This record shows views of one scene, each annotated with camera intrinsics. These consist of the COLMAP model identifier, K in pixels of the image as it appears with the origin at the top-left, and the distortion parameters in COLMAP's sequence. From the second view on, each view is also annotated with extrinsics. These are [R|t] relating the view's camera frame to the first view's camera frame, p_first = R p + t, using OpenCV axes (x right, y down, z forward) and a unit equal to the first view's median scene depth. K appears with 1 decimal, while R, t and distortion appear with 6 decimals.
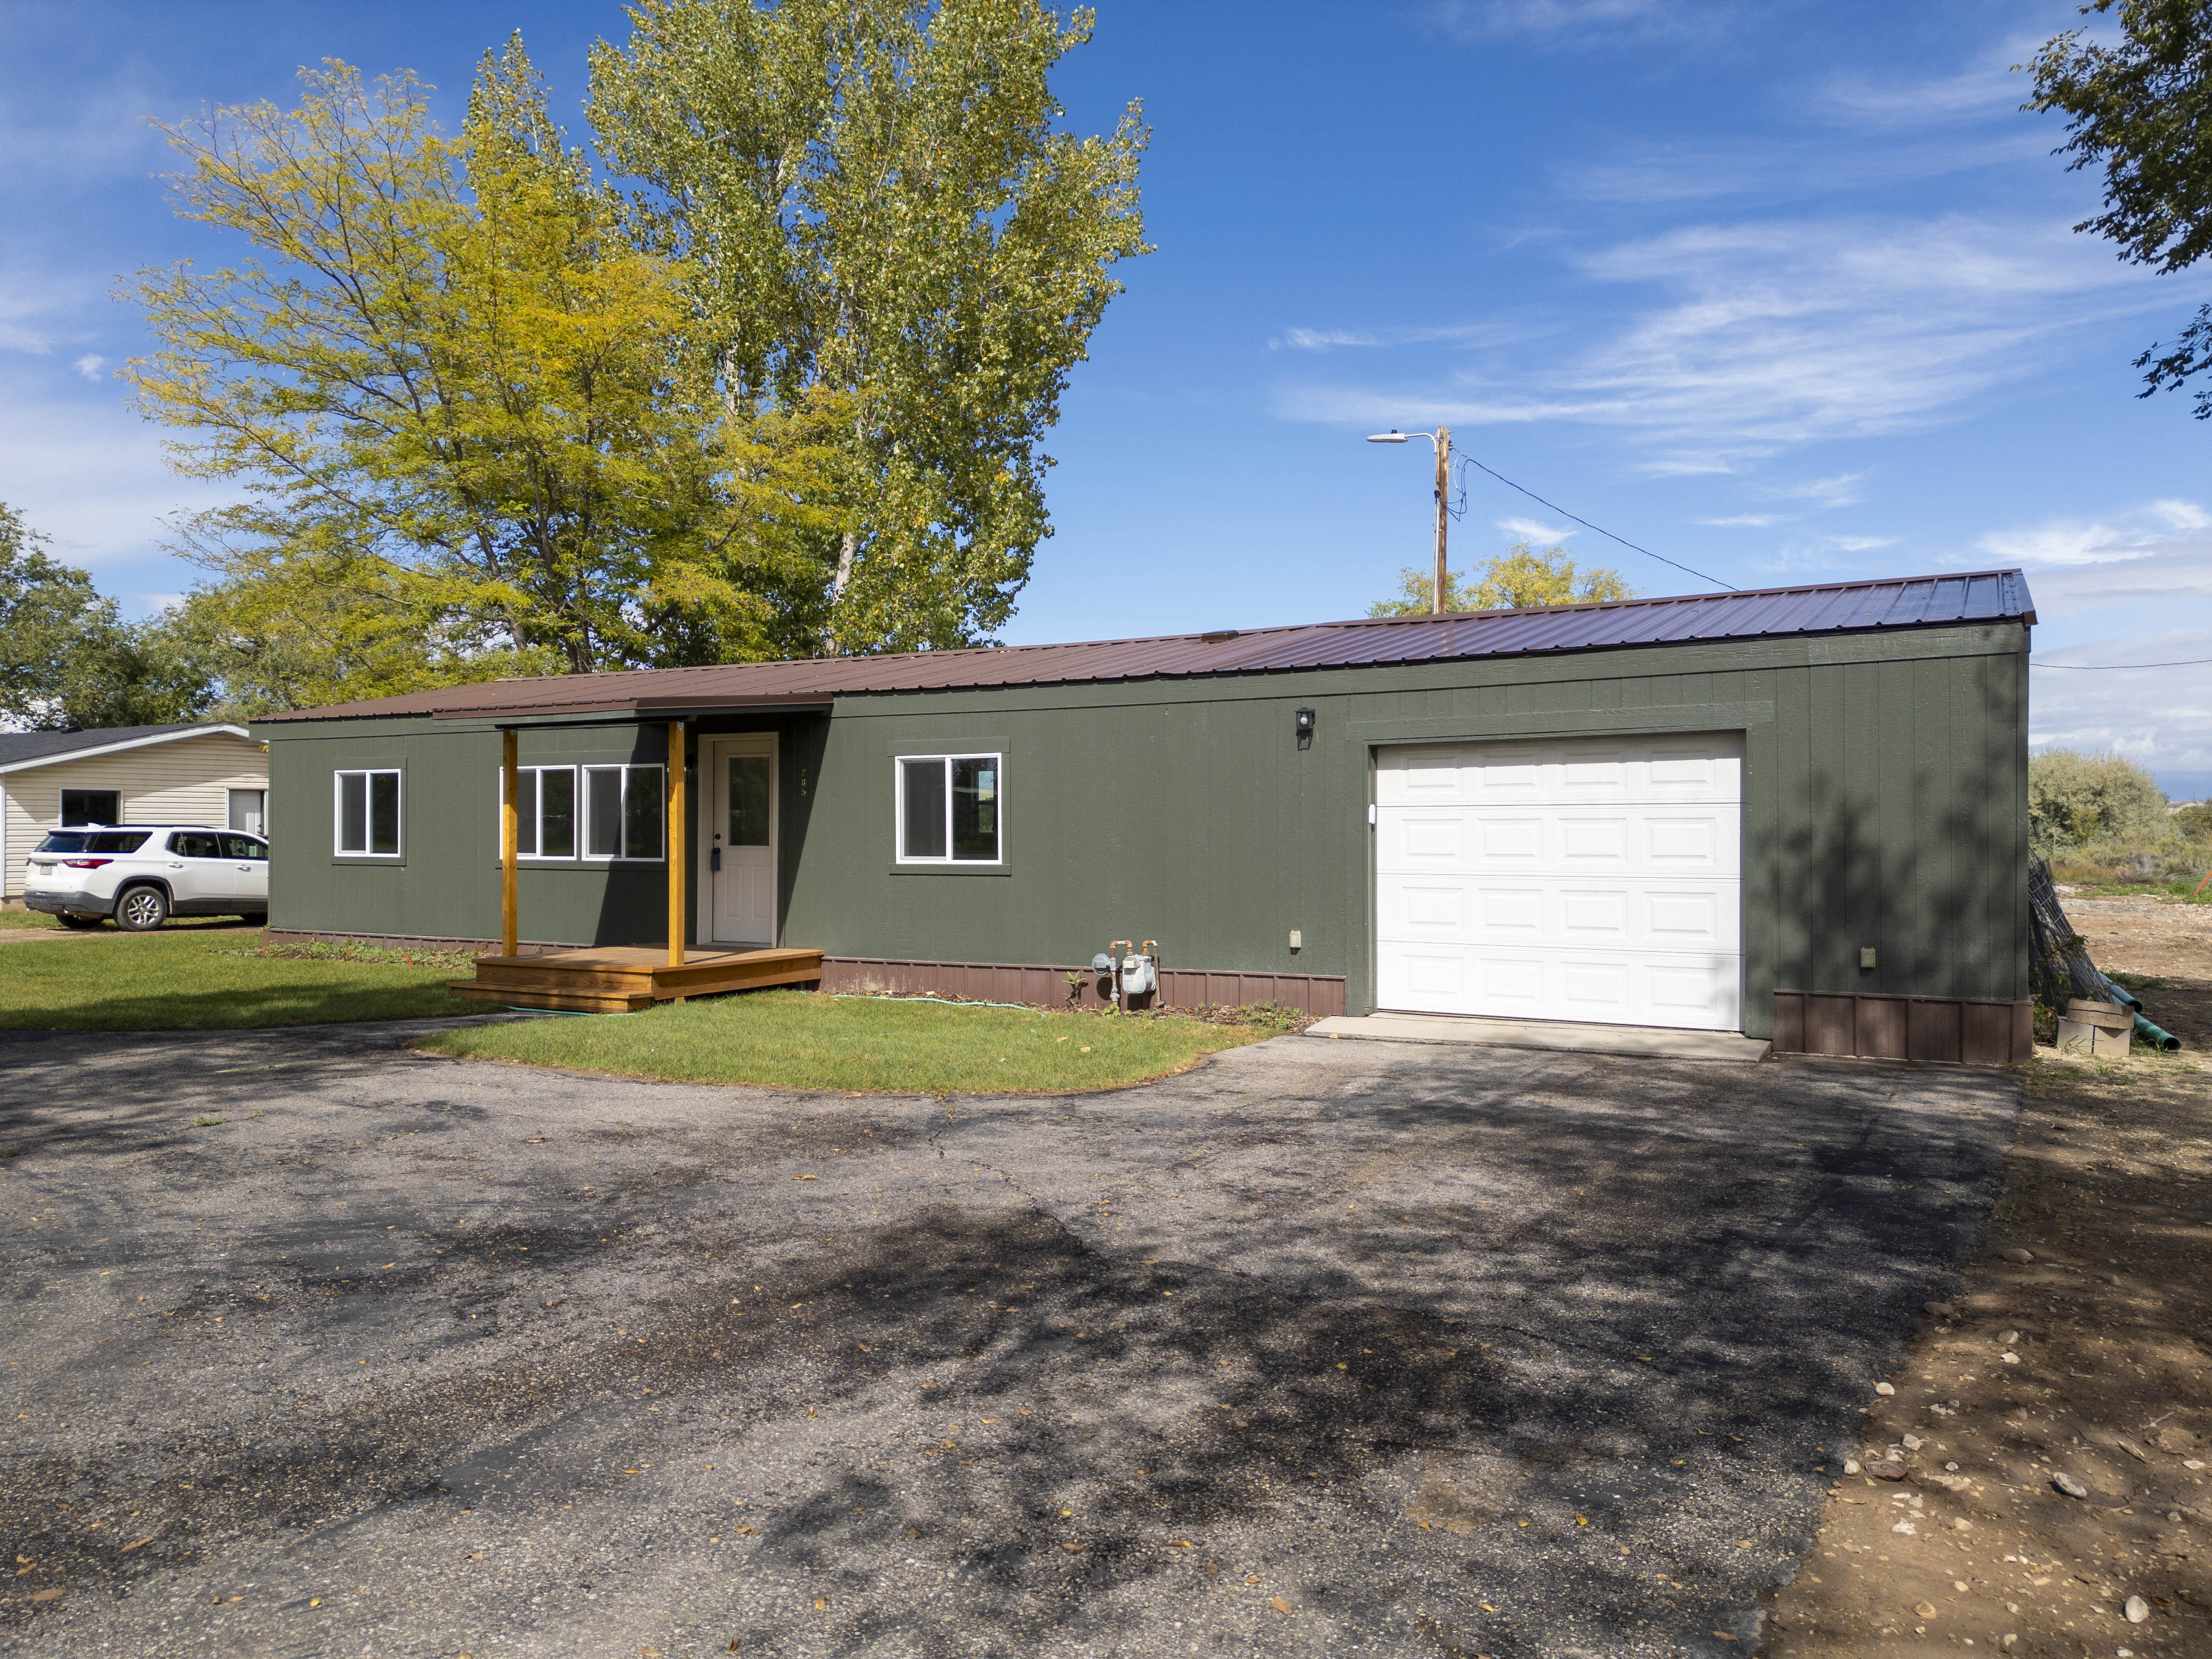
lens RADIAL K [[1582.6, 0, 1101.7], [0, 1582.6, 820.2], [0, 0, 1]] dist [0.124394, -0.070733]
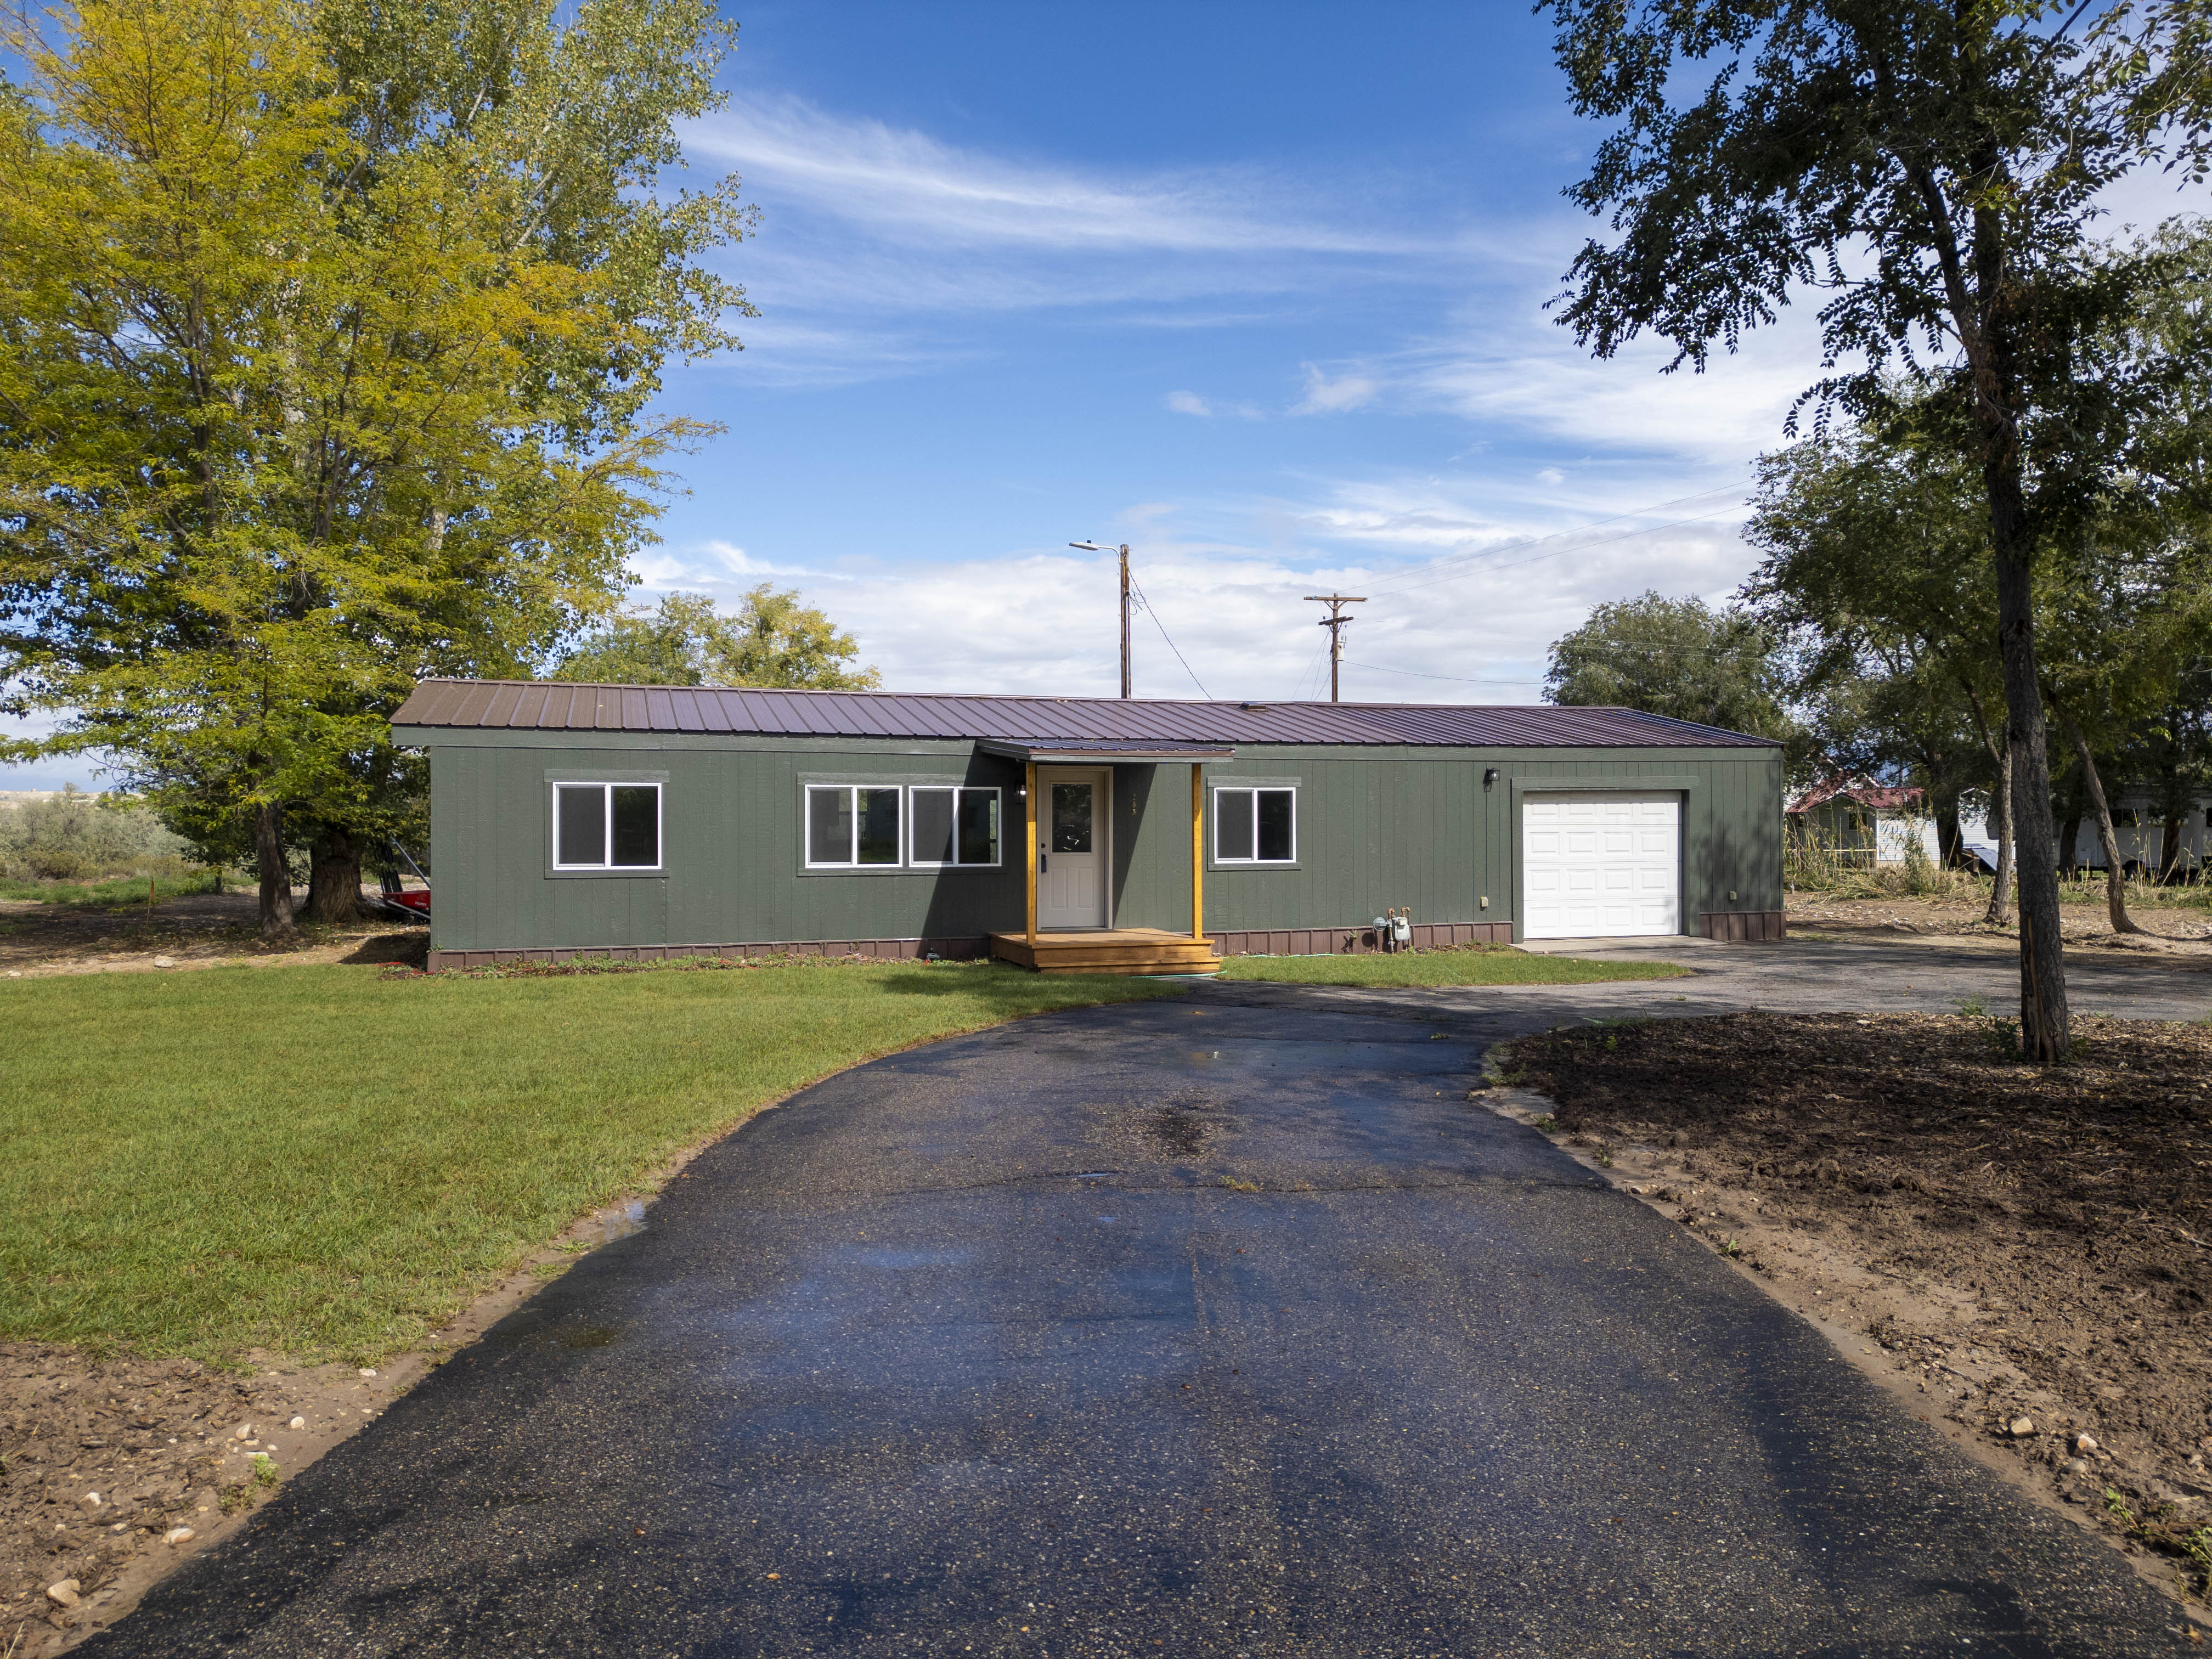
lens RADIAL K [[1591.4, 0, 1106.0], [0, 1591.4, 829.5], [0, 0, 1]] dist [0.132327, -0.065271]
pose [[0.664475, 0.000657, 0.747310, -1.243425], [0.000656, 0.999999, -0.001462, -0.001006], [-0.747310, 0.001462, 0.664474, 0.128511]]
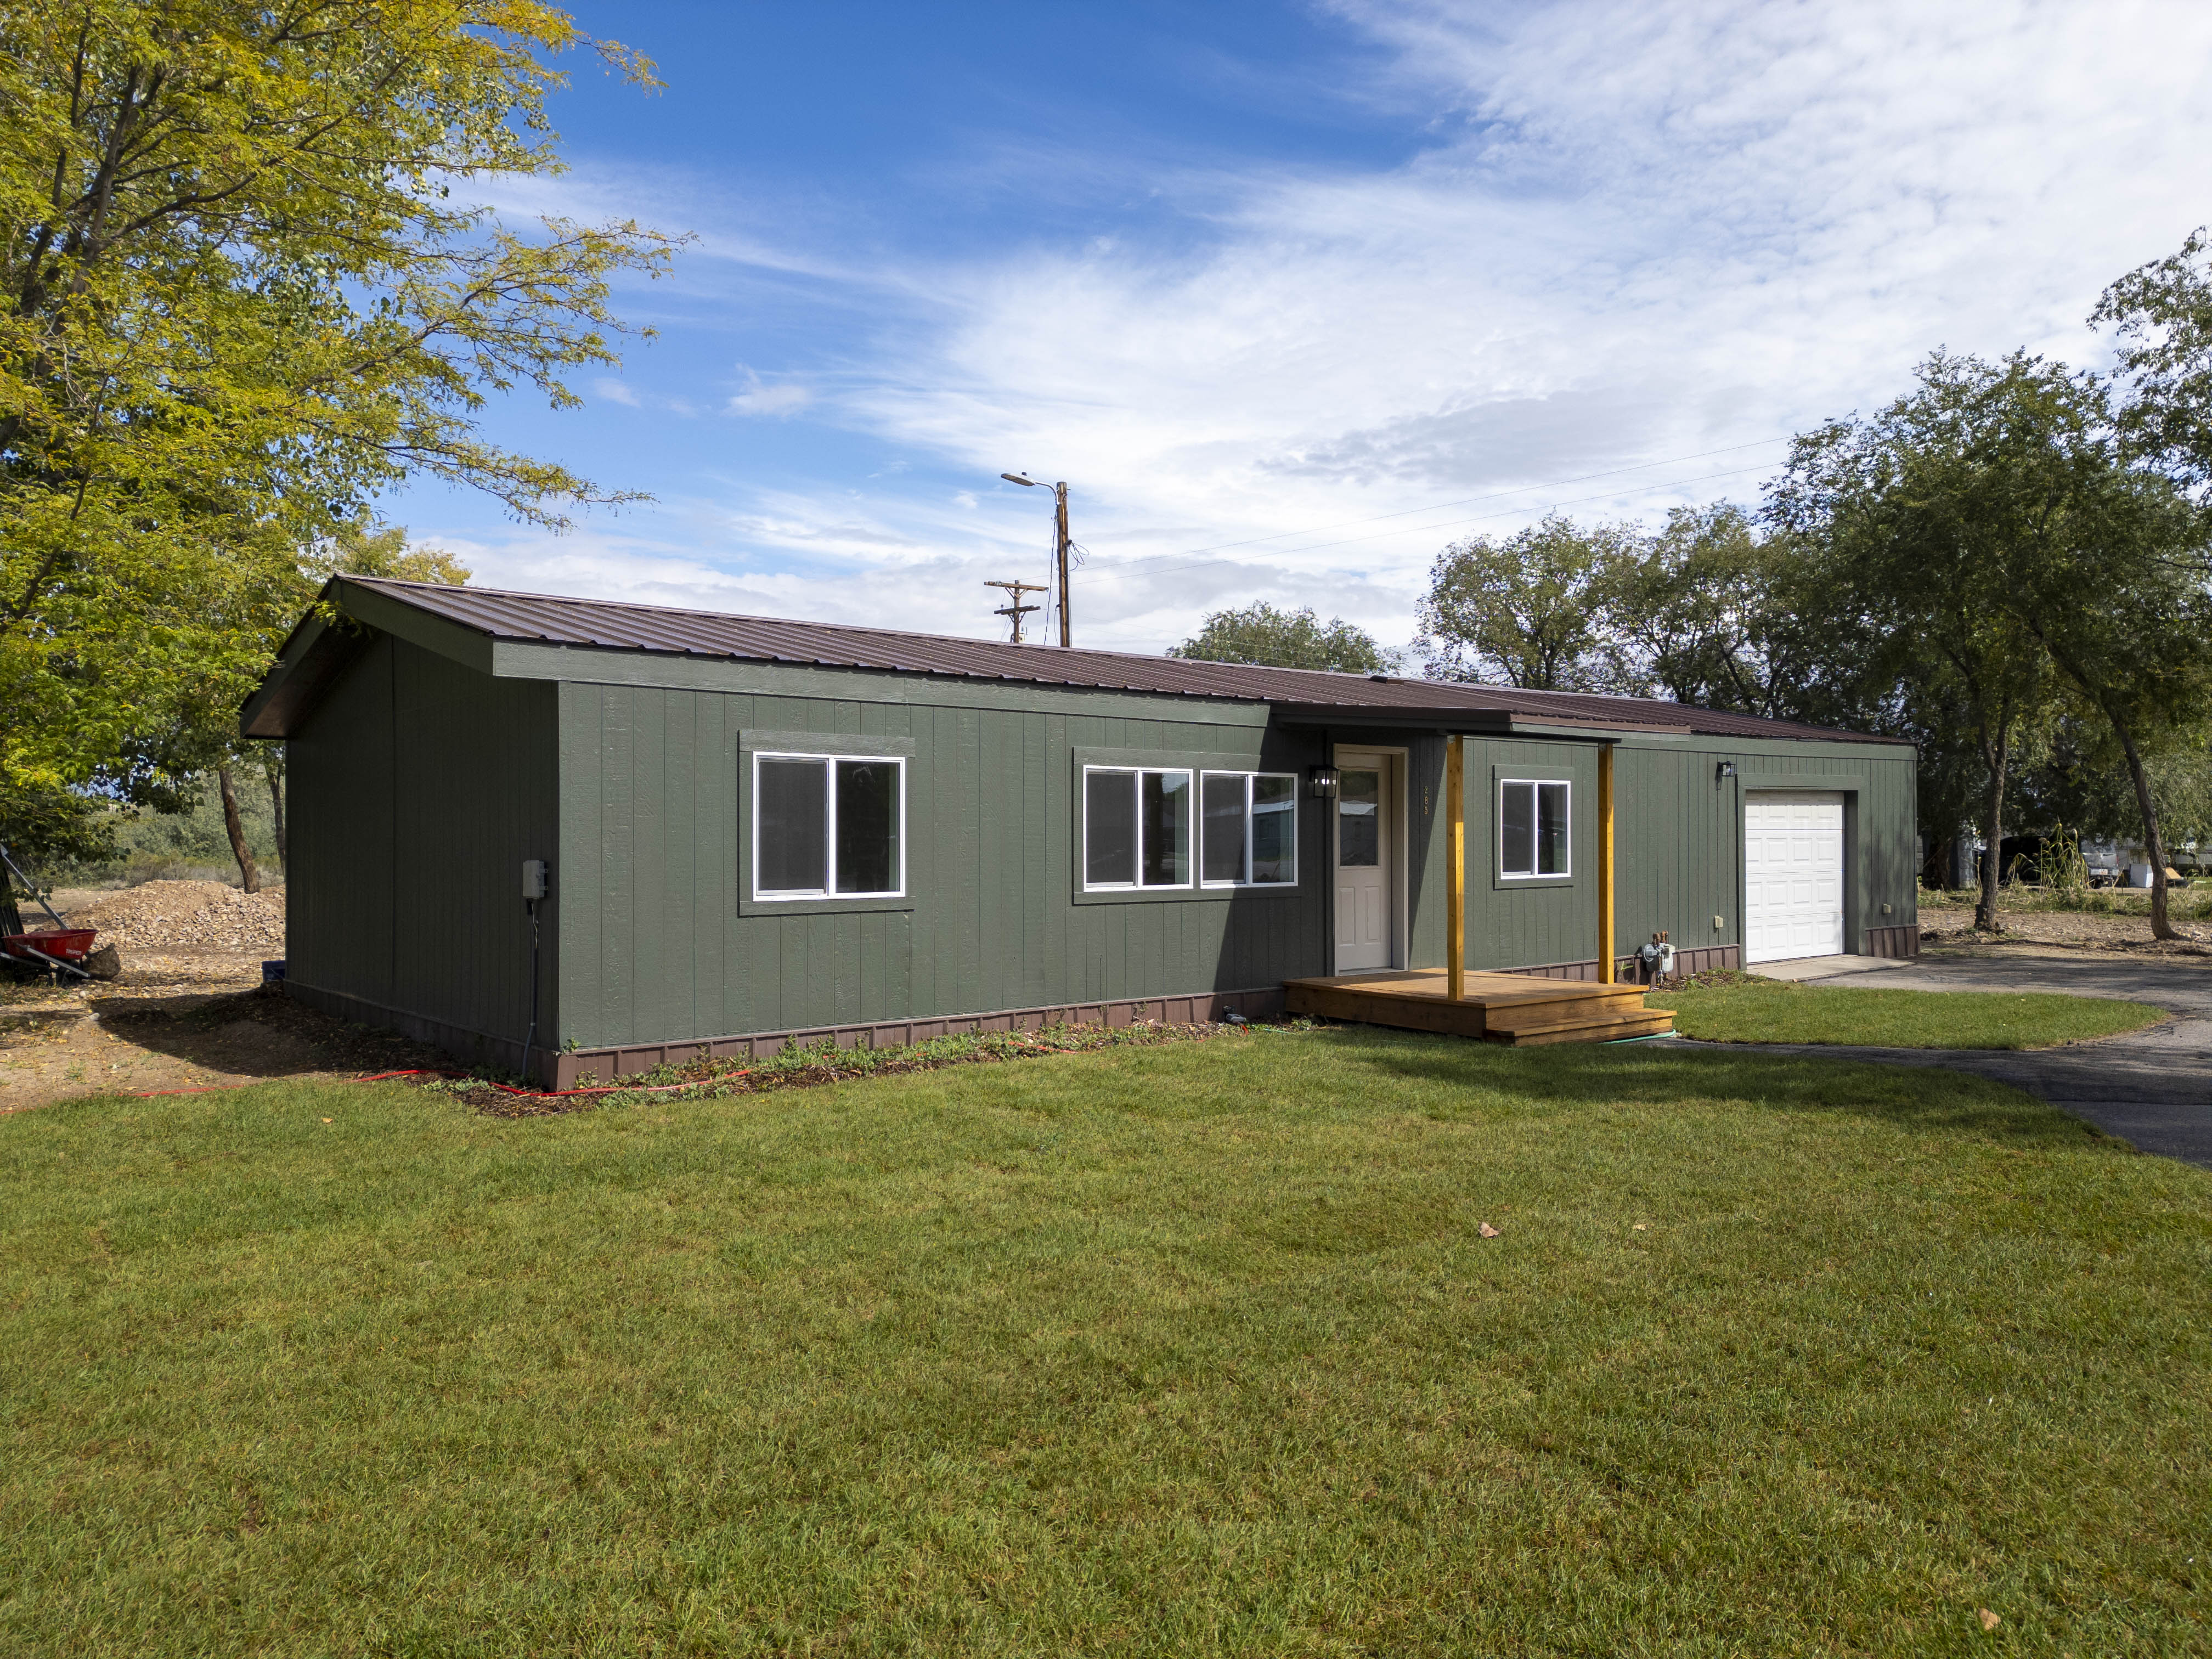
lens RADIAL K [[1539.5, 0, 1111.8], [0, 1539.5, 832.6], [0, 0, 1]] dist [0.072765, -0.060836]
pose [[0.362872, 0.000926, 0.931839, -1.189776], [-0.003551, 0.999994, 0.000389, -0.003722], [-0.931832, -0.003450, 0.362873, 0.858700]]
